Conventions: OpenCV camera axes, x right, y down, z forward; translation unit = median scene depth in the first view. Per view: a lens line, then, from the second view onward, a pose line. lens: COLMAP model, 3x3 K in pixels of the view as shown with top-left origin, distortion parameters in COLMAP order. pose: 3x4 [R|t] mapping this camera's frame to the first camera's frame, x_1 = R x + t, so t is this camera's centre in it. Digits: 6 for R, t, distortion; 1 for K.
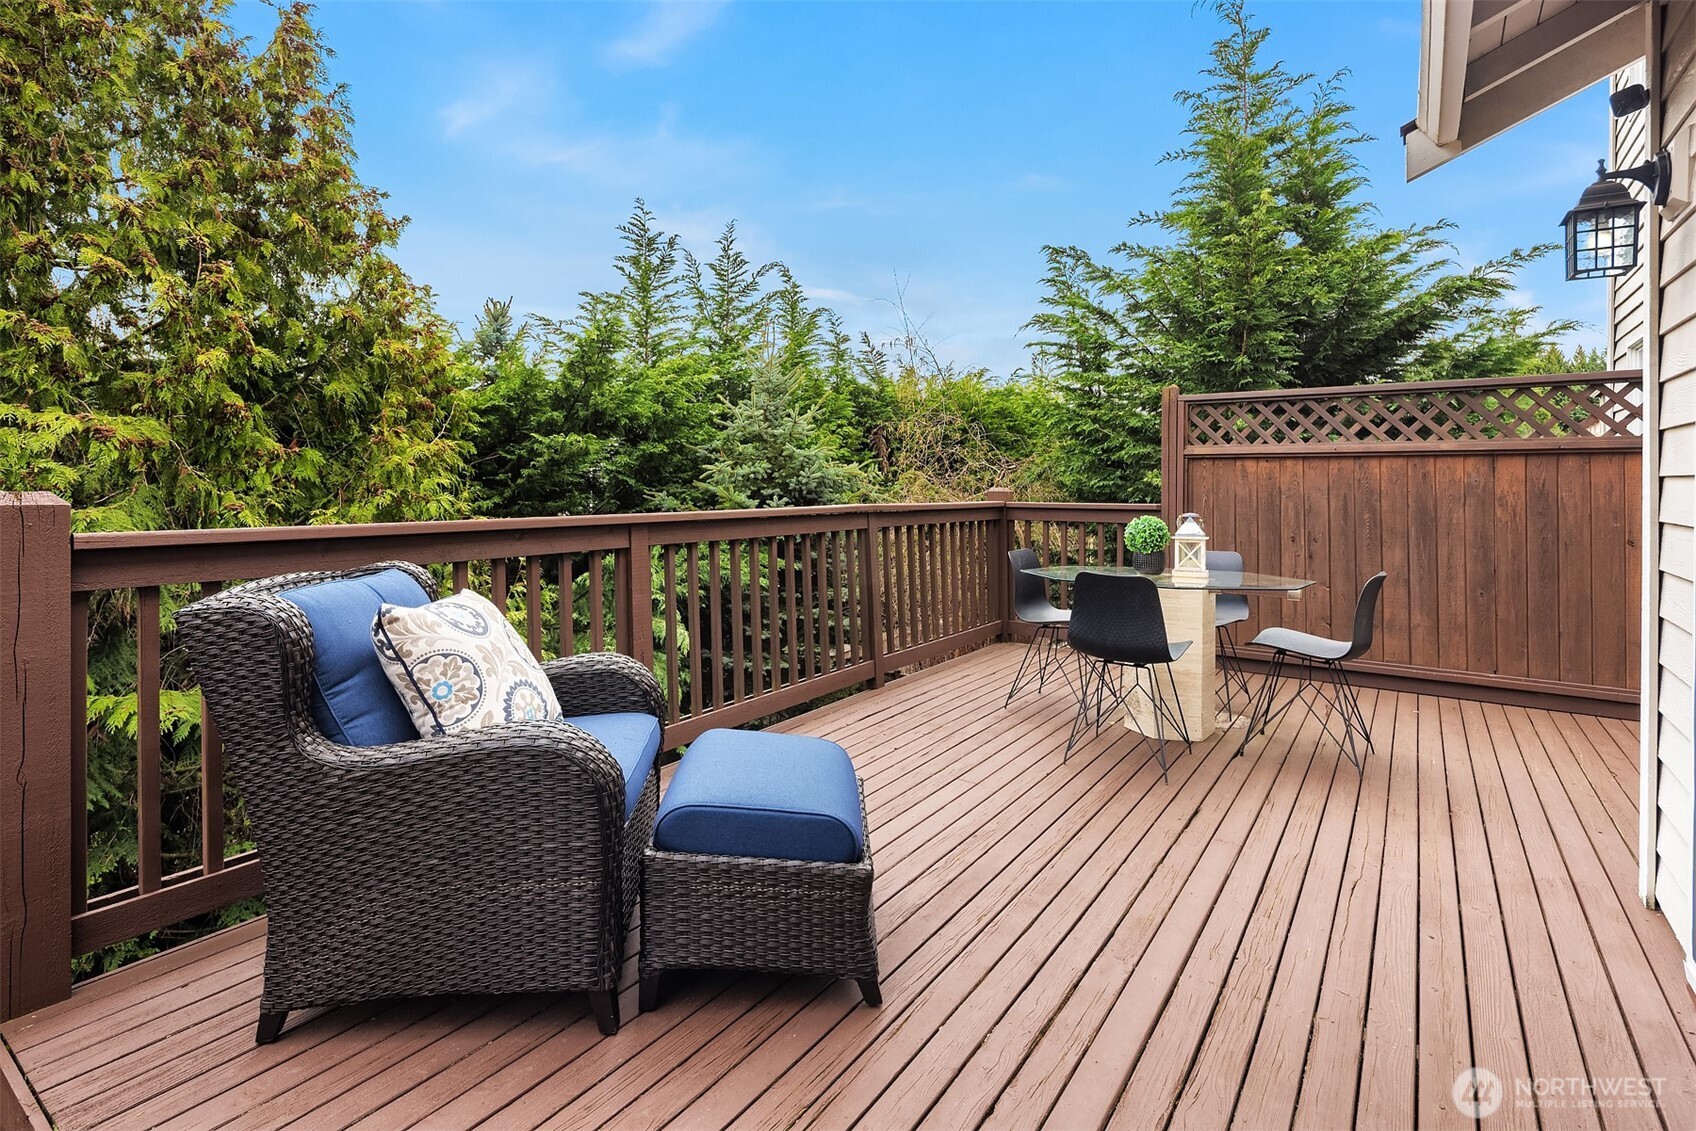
lens RADIAL K [[825.2, 0, 864.8], [0, 825.2, 484.1], [0, 0, 1]] dist [0.002939, -0.000397]
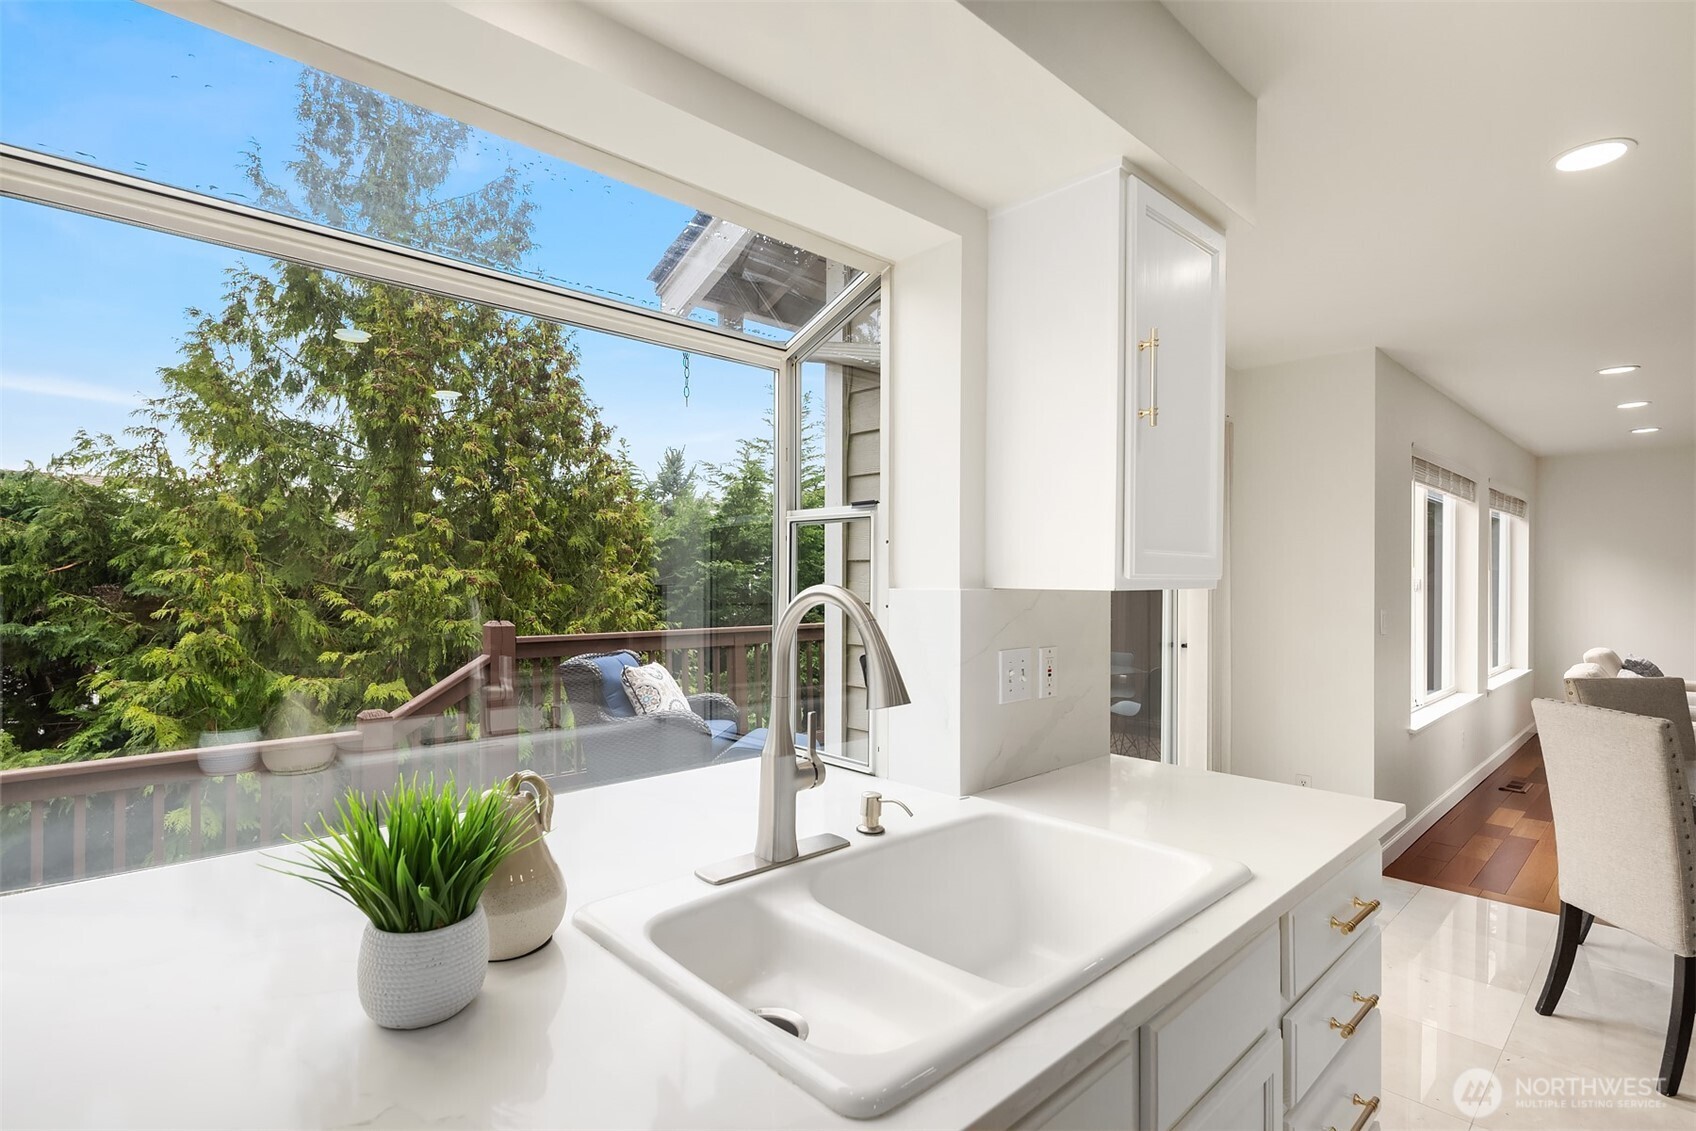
lens RADIAL K [[825.2, 0, 854.7], [0, 825.2, 583.3], [0, 0, 1]] dist [0.002939, -0.000397]
pose [[0.978649, -0.003422, -0.205510, 0.187171], [0.003017, 0.999993, -0.002283, -0.029340], [0.205517, 0.001614, 0.978652, -0.396319]]
